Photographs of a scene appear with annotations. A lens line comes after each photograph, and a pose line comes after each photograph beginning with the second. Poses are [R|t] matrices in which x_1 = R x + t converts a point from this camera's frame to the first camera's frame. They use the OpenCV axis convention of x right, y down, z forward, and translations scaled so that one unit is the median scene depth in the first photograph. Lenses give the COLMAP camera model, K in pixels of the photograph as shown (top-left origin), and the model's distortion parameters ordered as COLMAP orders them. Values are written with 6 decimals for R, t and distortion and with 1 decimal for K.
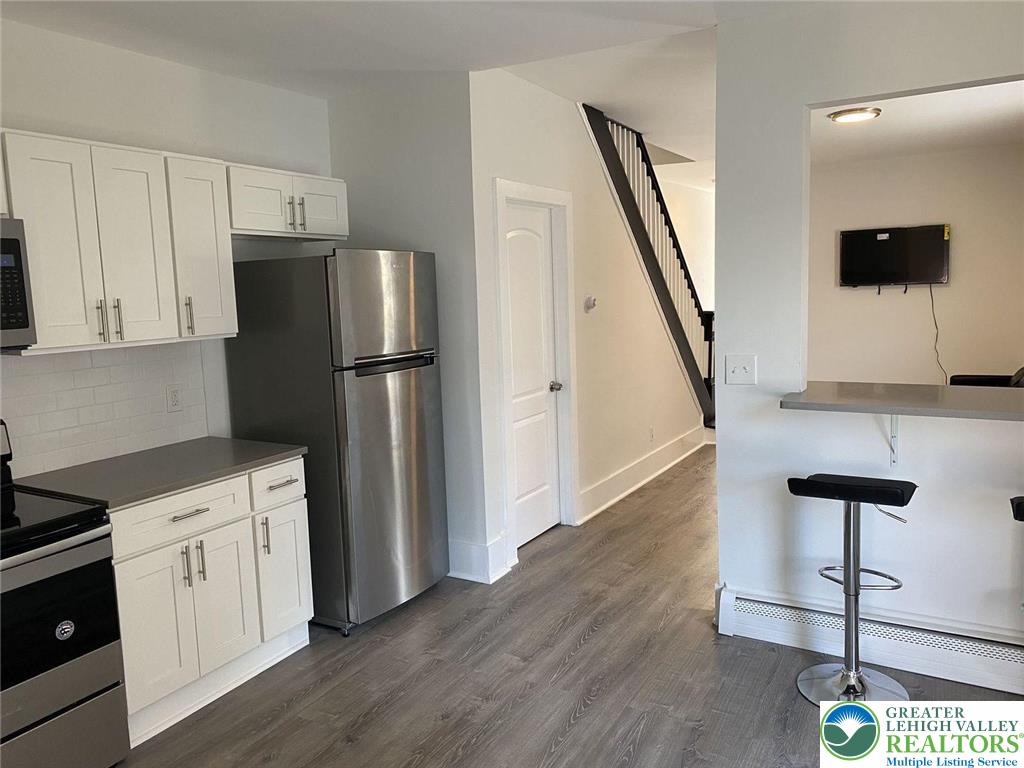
lens RADIAL K [[777.1, 0, 512.0], [0, 777.1, 384.0], [0, 0, 1]] dist [0.007468, 0.001274]
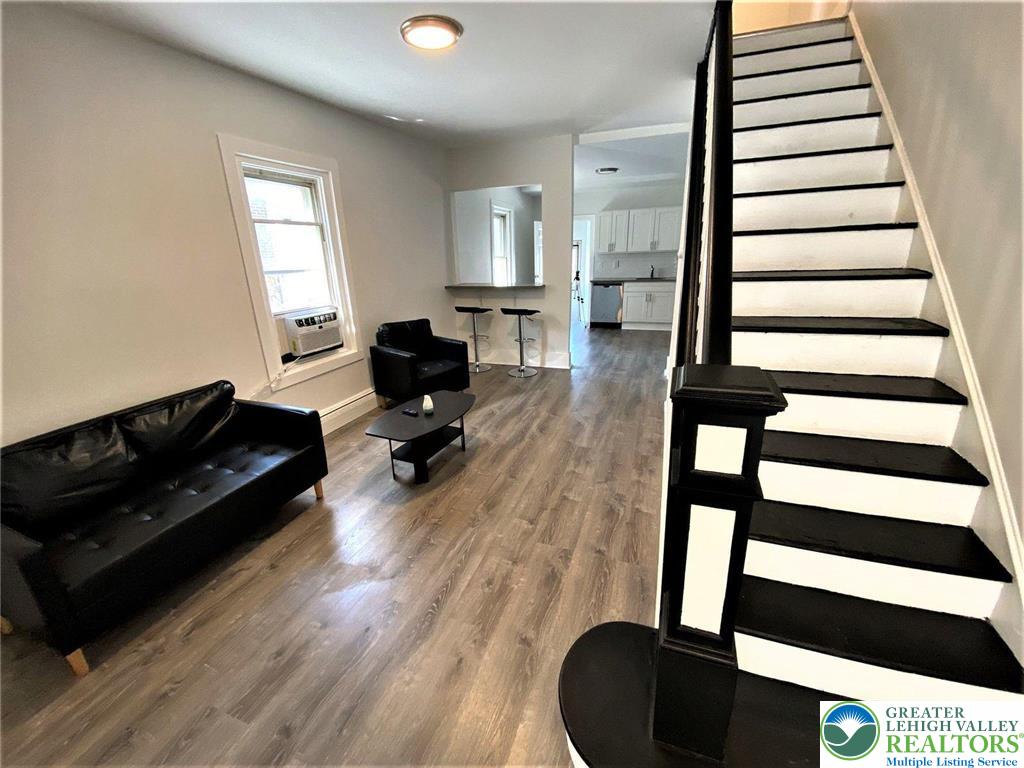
lens RADIAL K [[406.3, 0, 512.0], [0, 406.3, 384.0], [0, 0, 1]] dist [0.002546, 0.000030]
pose [[-0.984915, 0.116836, -0.127641, 0.592133], [0.050642, 0.899964, 0.433013, -0.264323], [0.165464, 0.420017, -0.892305, 2.040272]]
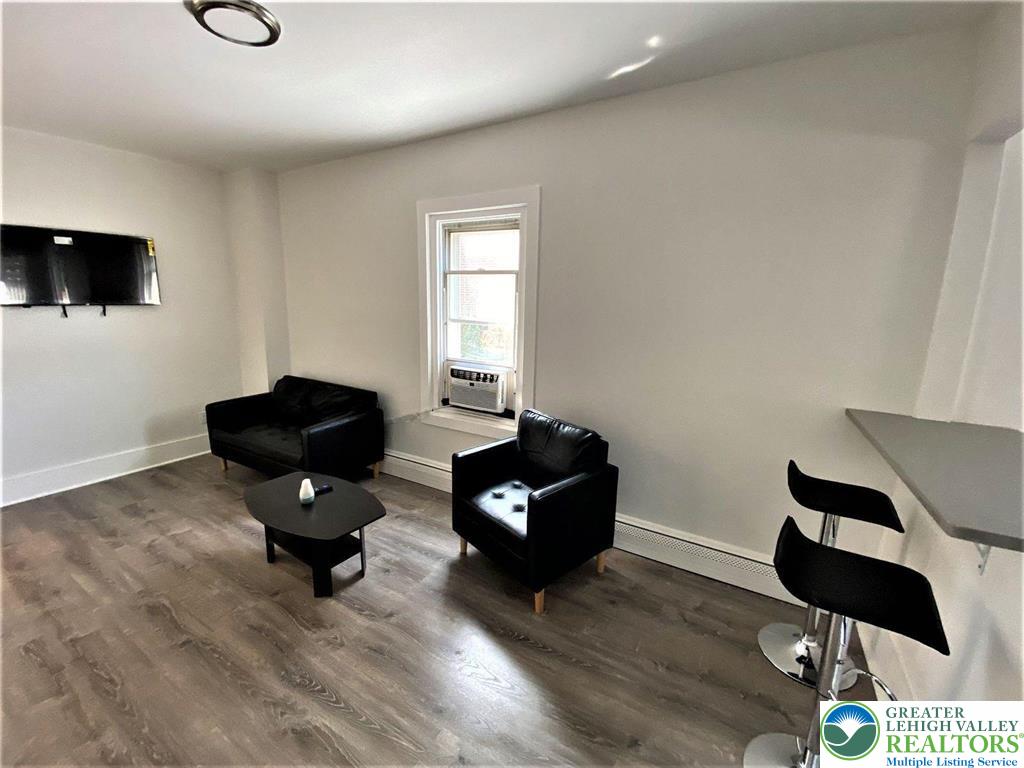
lens RADIAL K [[422.5, 0, 537.9], [0, 422.5, 384.8], [0, 0, 1]] dist [0.001586, -0.013075]
pose [[-0.001353, -0.143465, 0.989655, 0.114088], [0.091357, 0.985499, 0.142987, -0.129111], [-0.995817, 0.090605, 0.011773, 1.079274]]
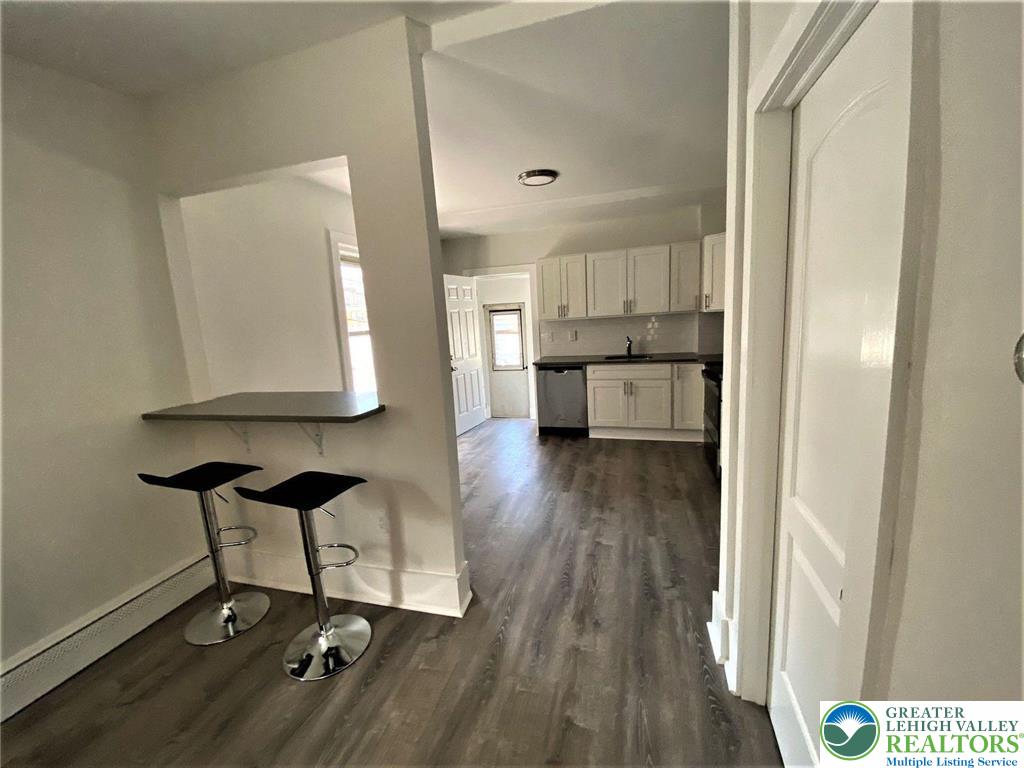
lens RADIAL K [[425.6, 0, 512.0], [0, 425.6, 384.0], [0, 0, 1]] dist [0.000943, -0.014154]
pose [[-0.966931, 0.132475, -0.217934, 0.258022], [0.065280, 0.954603, 0.290639, -0.159253], [0.246543, 0.266801, -0.931683, 1.328377]]
